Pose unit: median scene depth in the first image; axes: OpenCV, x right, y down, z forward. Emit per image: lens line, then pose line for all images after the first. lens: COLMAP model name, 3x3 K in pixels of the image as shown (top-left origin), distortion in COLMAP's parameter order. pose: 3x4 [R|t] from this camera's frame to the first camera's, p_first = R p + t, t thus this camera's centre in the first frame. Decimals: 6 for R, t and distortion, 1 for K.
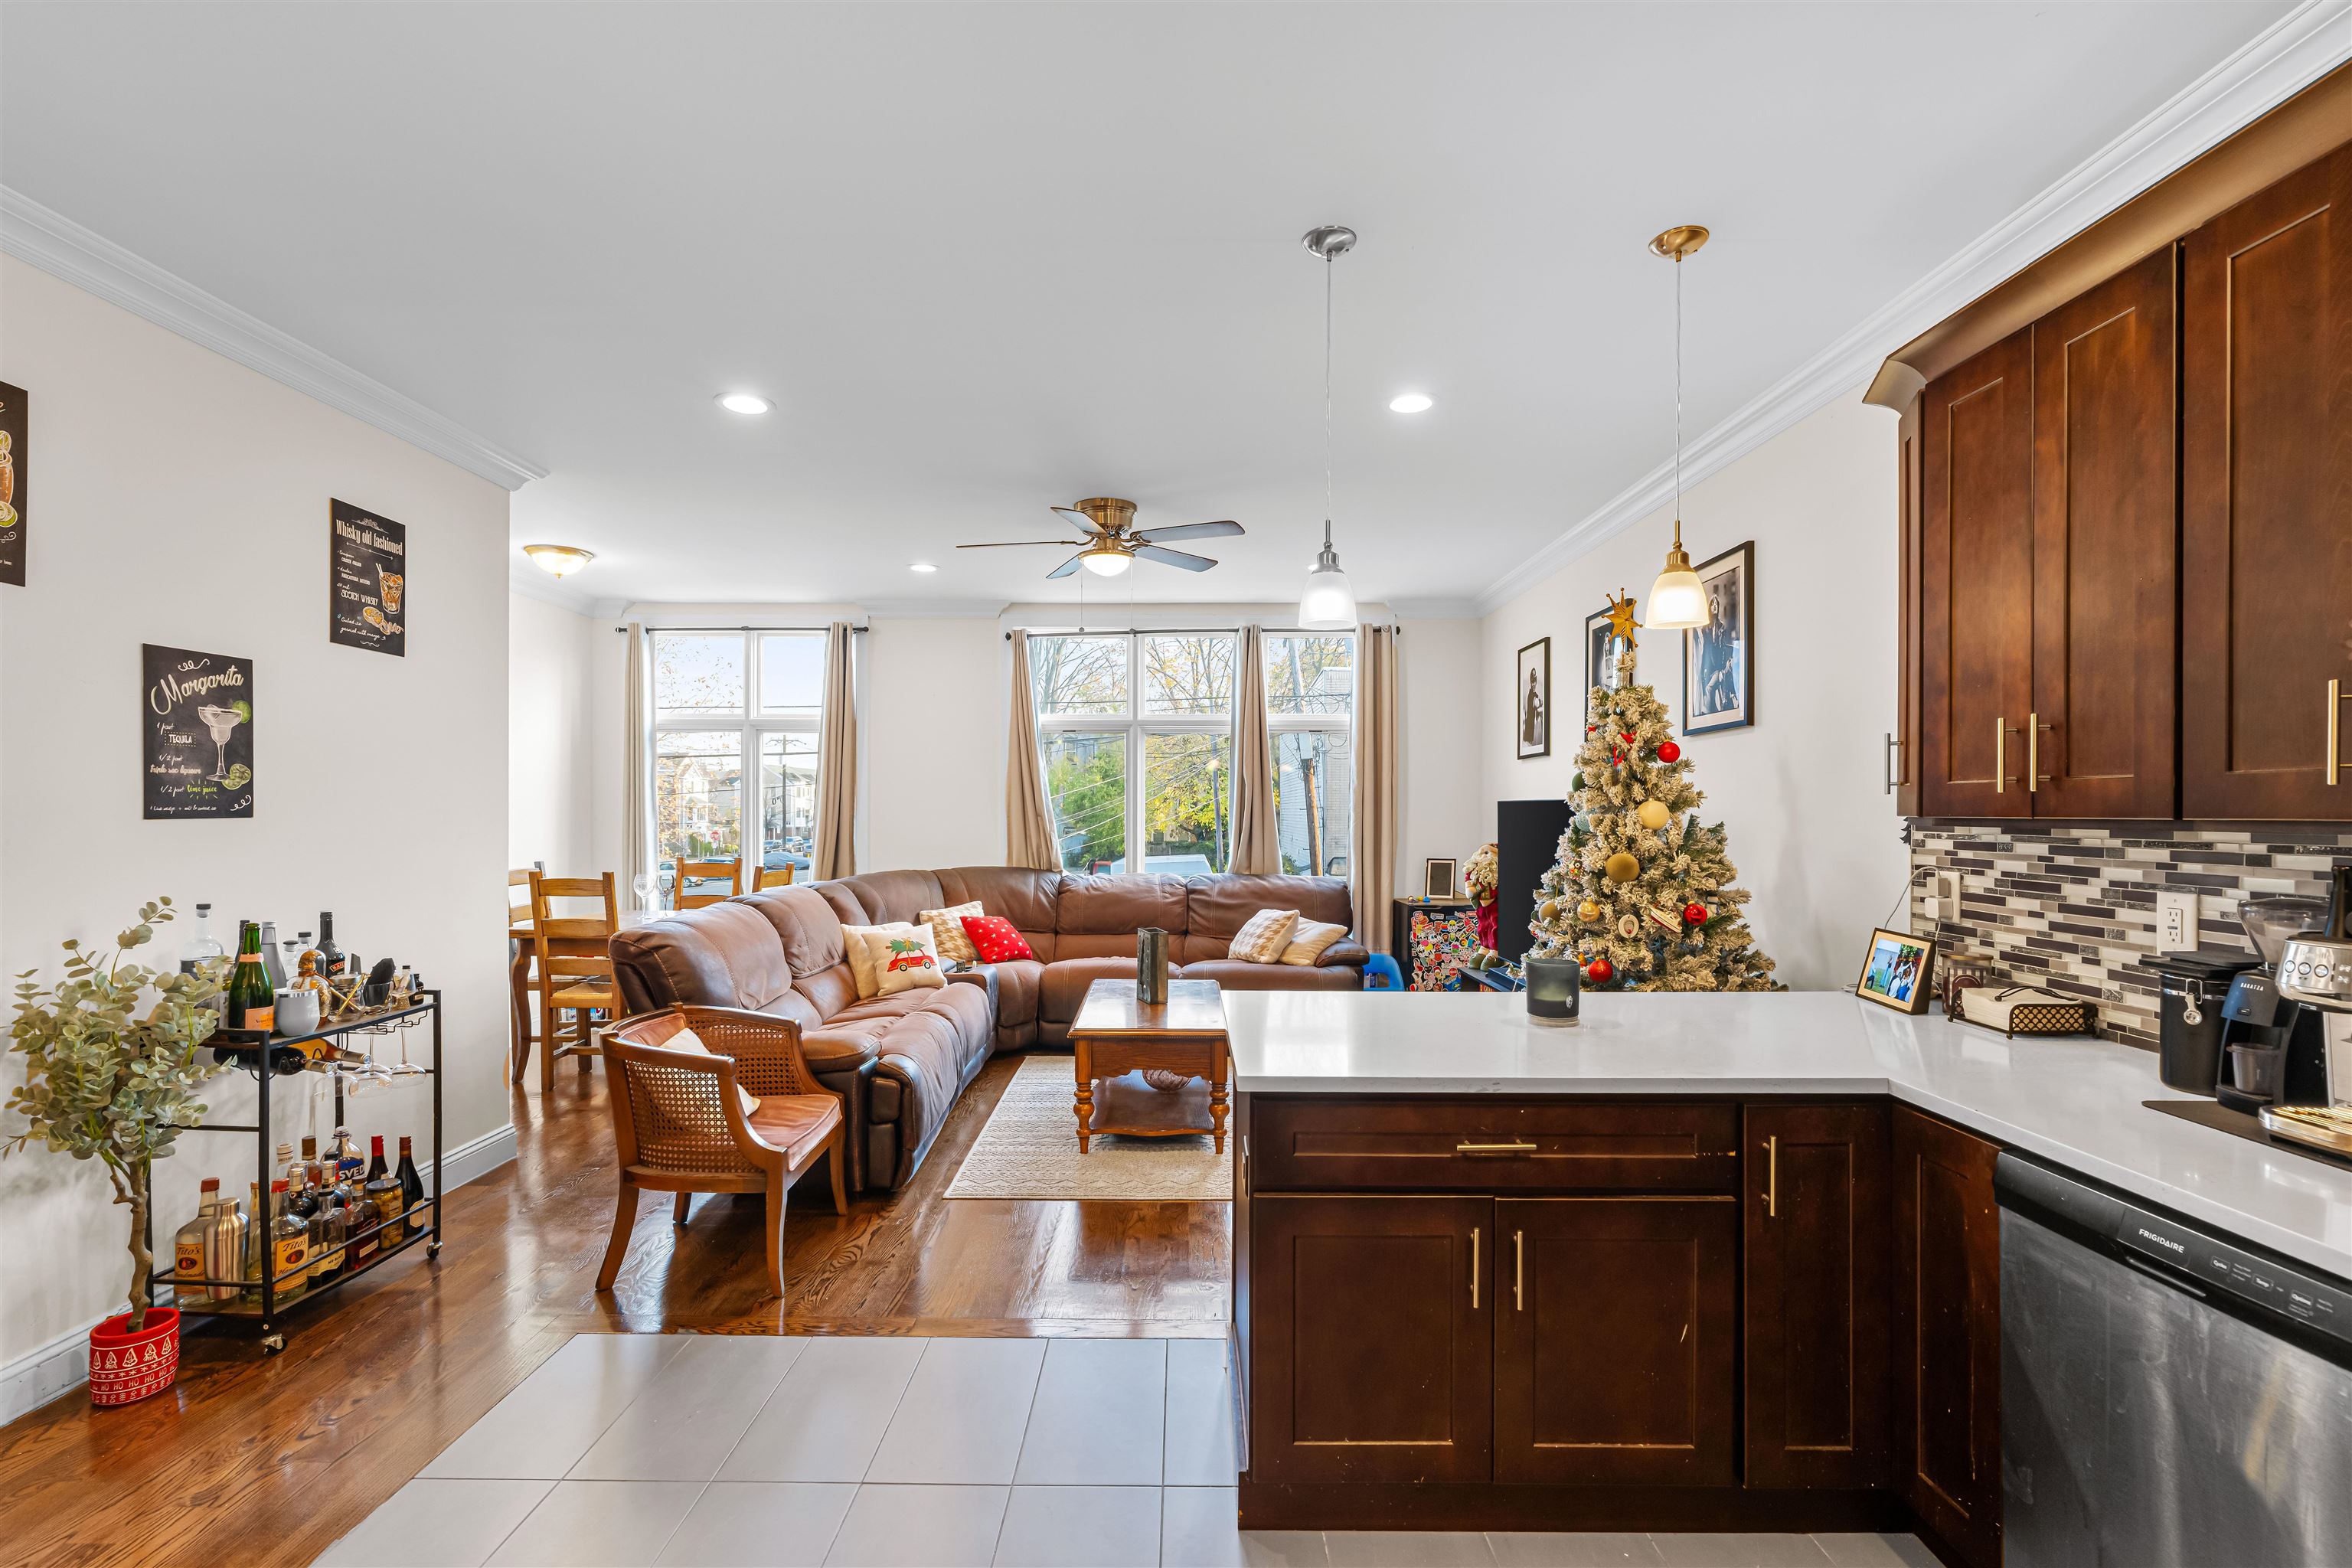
lens RADIAL K [[1073.4, 0, 1185.9], [0, 1073.4, 814.7], [0, 0, 1]] dist [-0.004506, 0.002419]
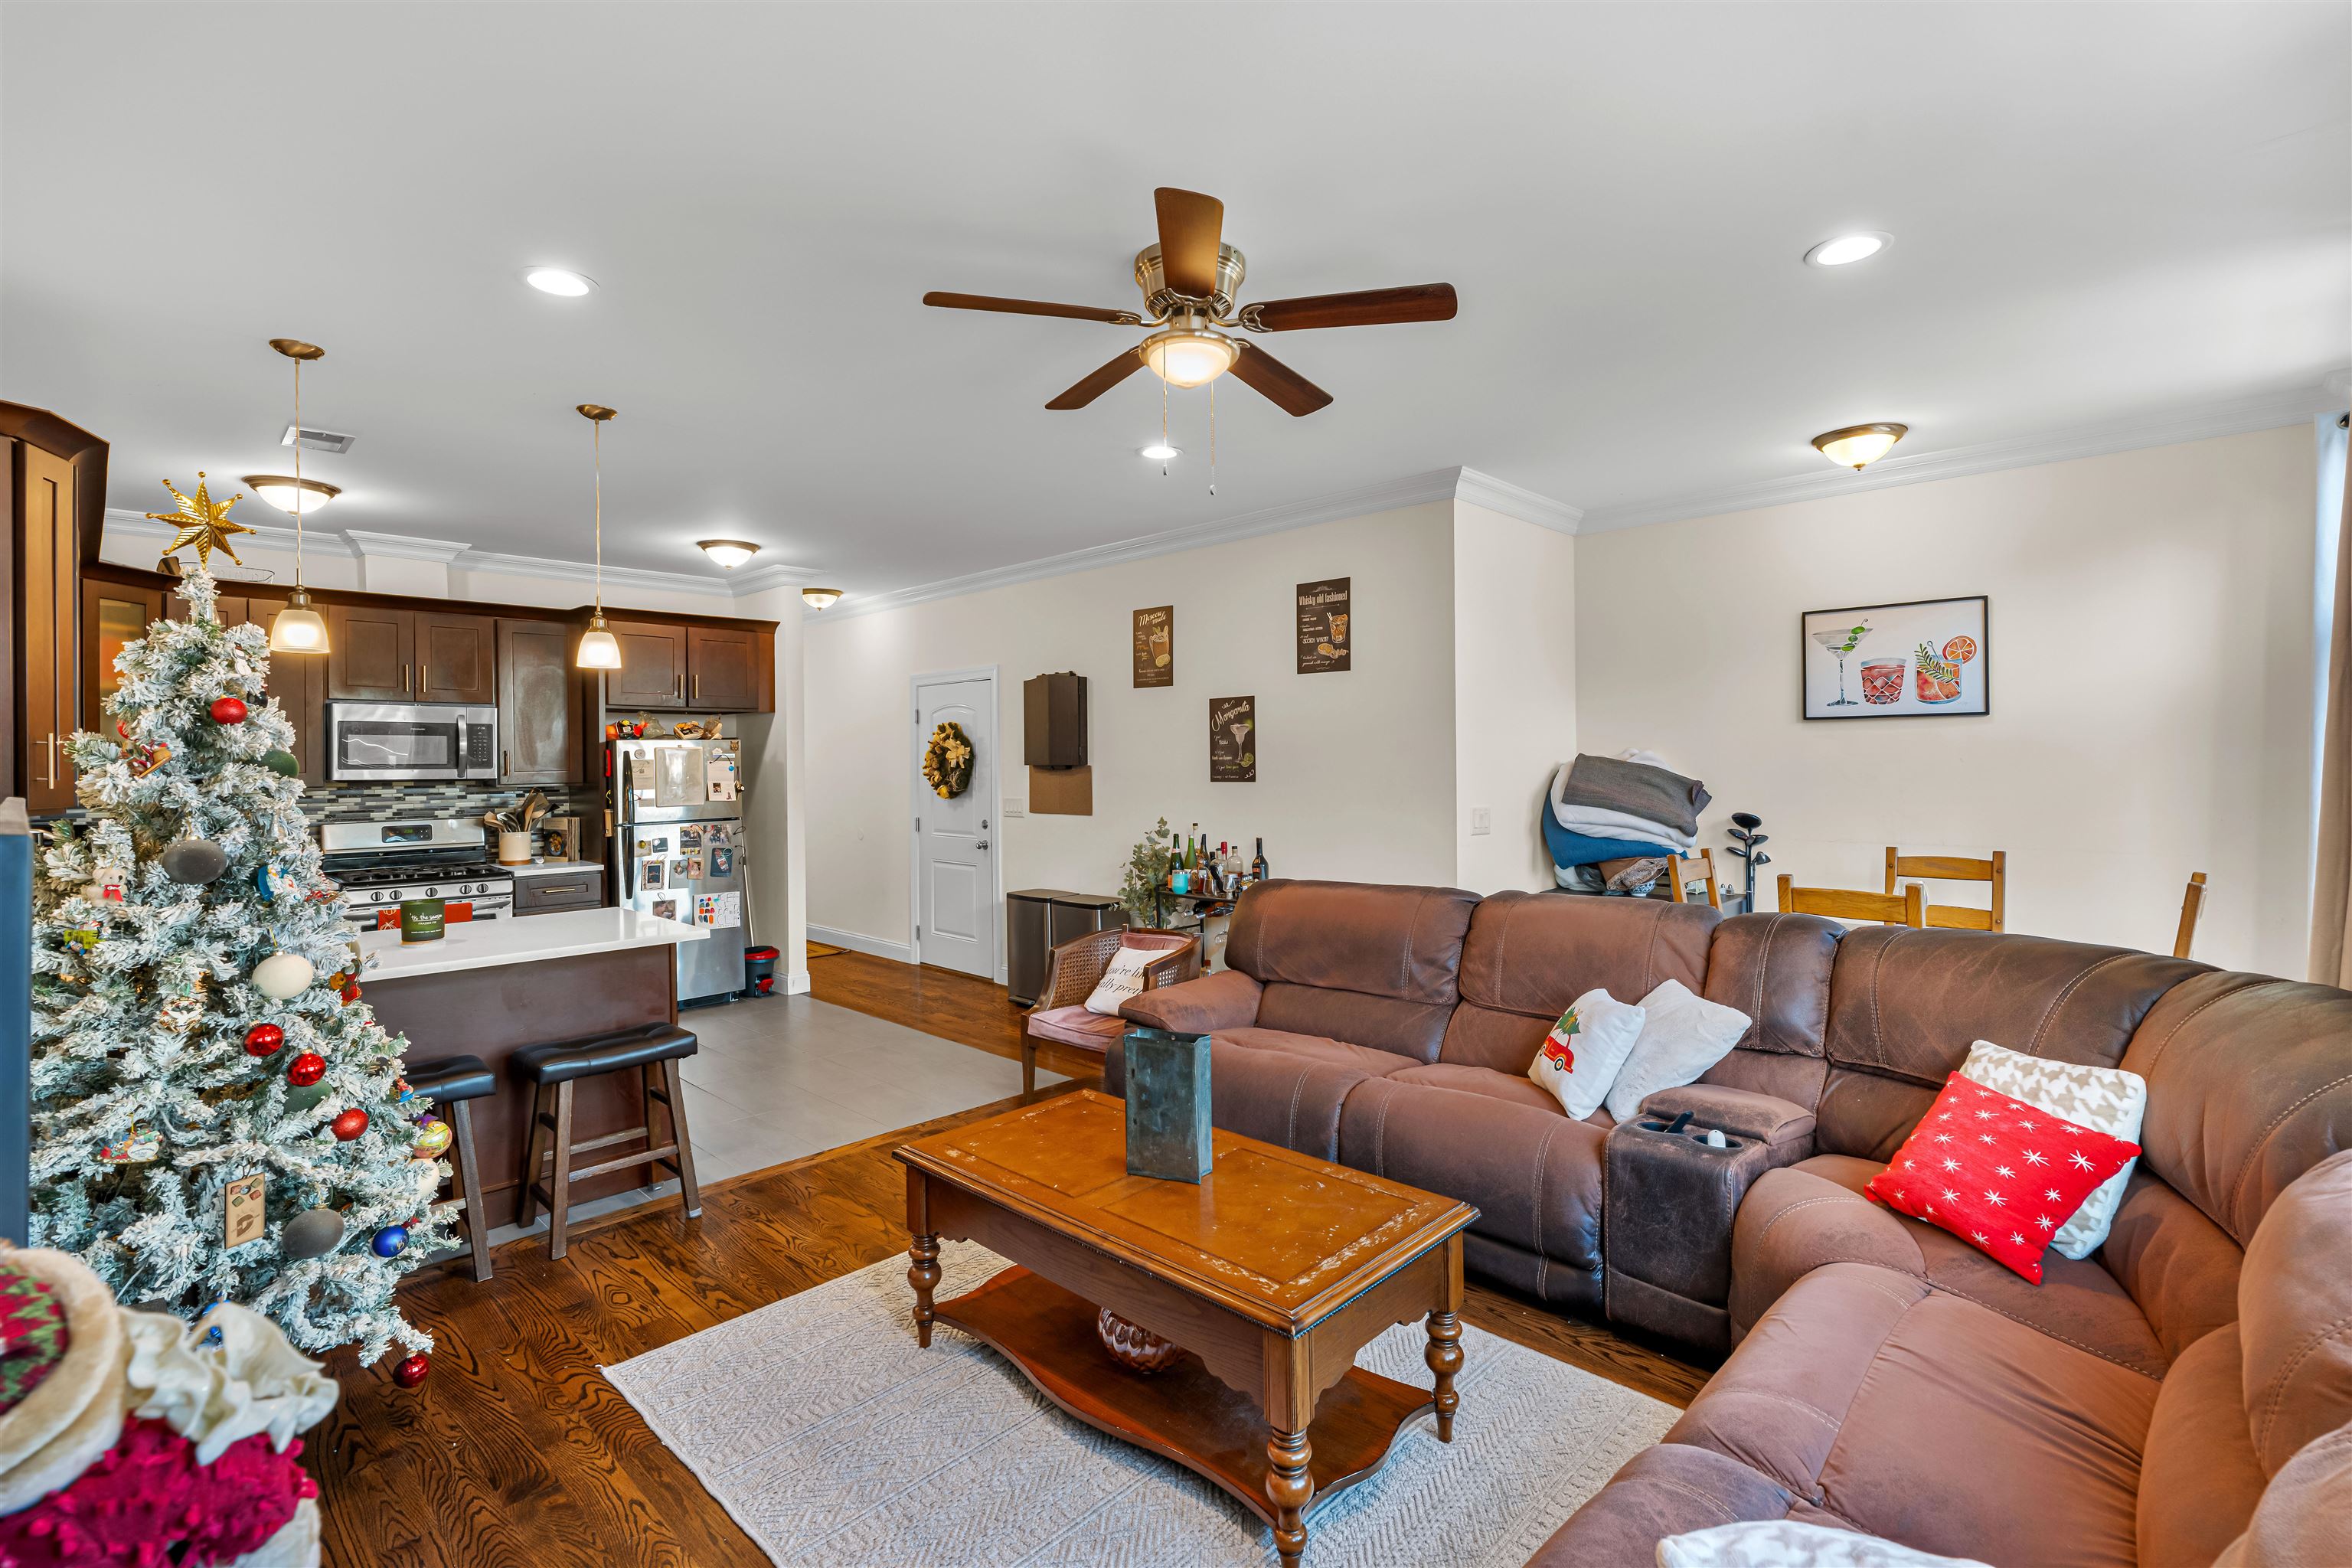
lens RADIAL K [[1073.4, 0, 1170.9], [0, 1073.4, 767.9], [0, 0, 1]] dist [-0.004506, 0.002419]
pose [[-0.704401, 0.008707, -0.709749, 0.482301], [0.003569, 0.999956, 0.008725, -0.034564], [0.709793, 0.003613, -0.704401, 1.993970]]
